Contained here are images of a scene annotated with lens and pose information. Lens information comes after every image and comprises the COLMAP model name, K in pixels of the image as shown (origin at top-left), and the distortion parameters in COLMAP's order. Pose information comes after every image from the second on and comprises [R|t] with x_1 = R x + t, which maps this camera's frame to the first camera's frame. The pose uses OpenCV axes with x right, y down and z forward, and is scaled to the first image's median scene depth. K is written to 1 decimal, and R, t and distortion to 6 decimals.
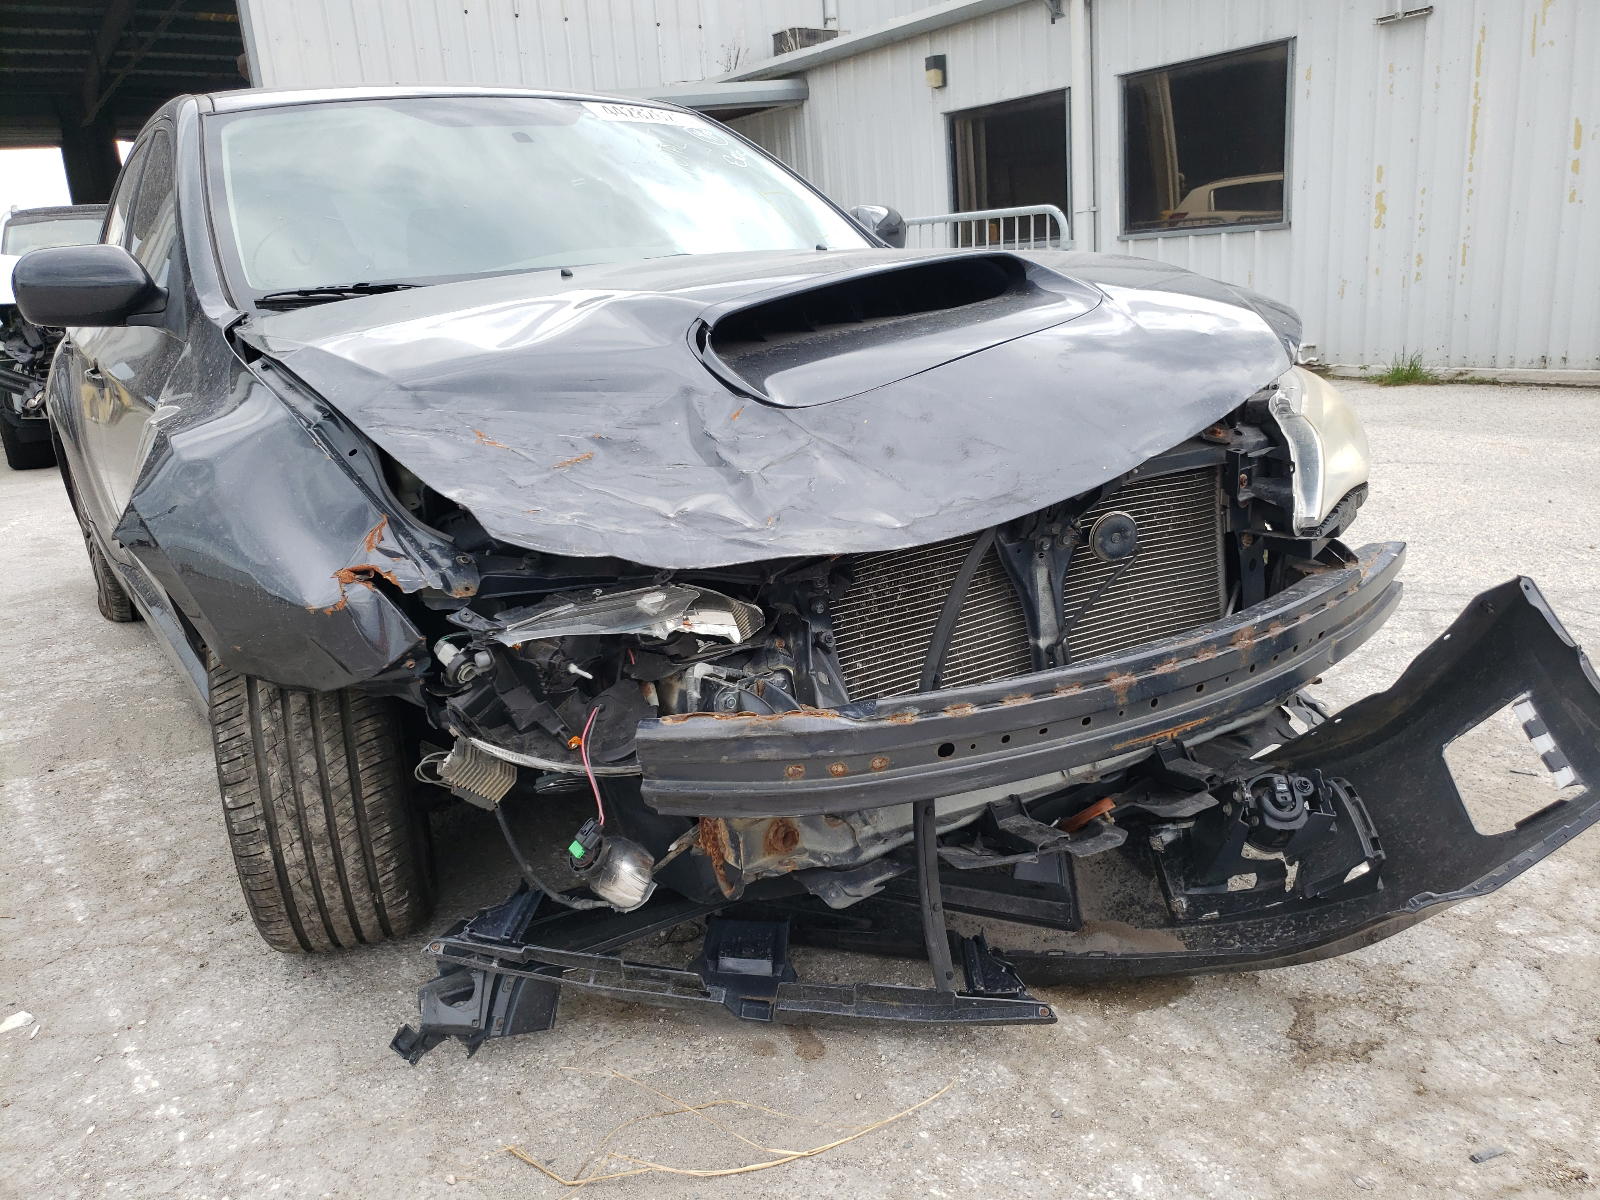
lens RADIAL K [[1297.7, 0, 803.9], [0, 1297.7, 570.3], [0, 0, 1]] dist [0.015619, -0.006479]
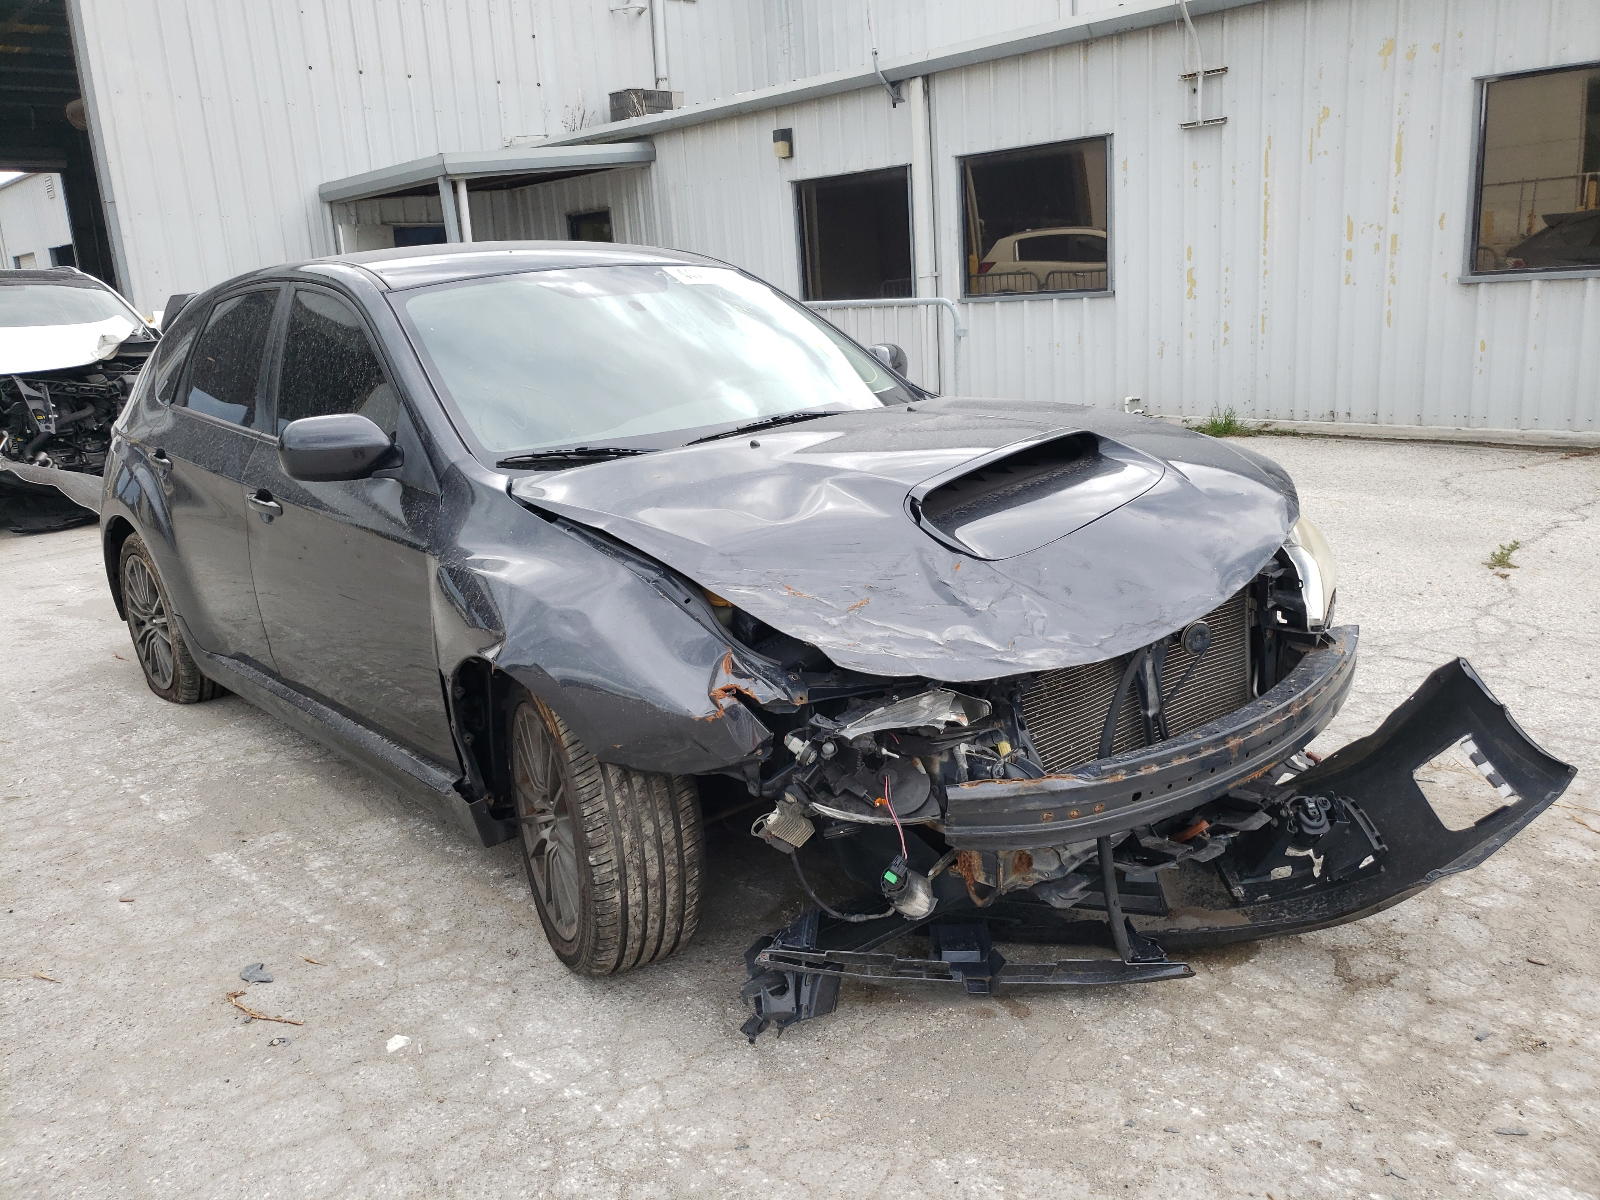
lens RADIAL K [[1293.3, 0, 797.9], [0, 1293.3, 517.4], [0, 0, 1]] dist [0.004070, 0.014701]
pose [[0.988540, -0.023785, 0.149072, -0.423697], [0.032227, 0.997995, -0.054472, -0.097885], [-0.147478, 0.058652, 0.987325, -0.383509]]
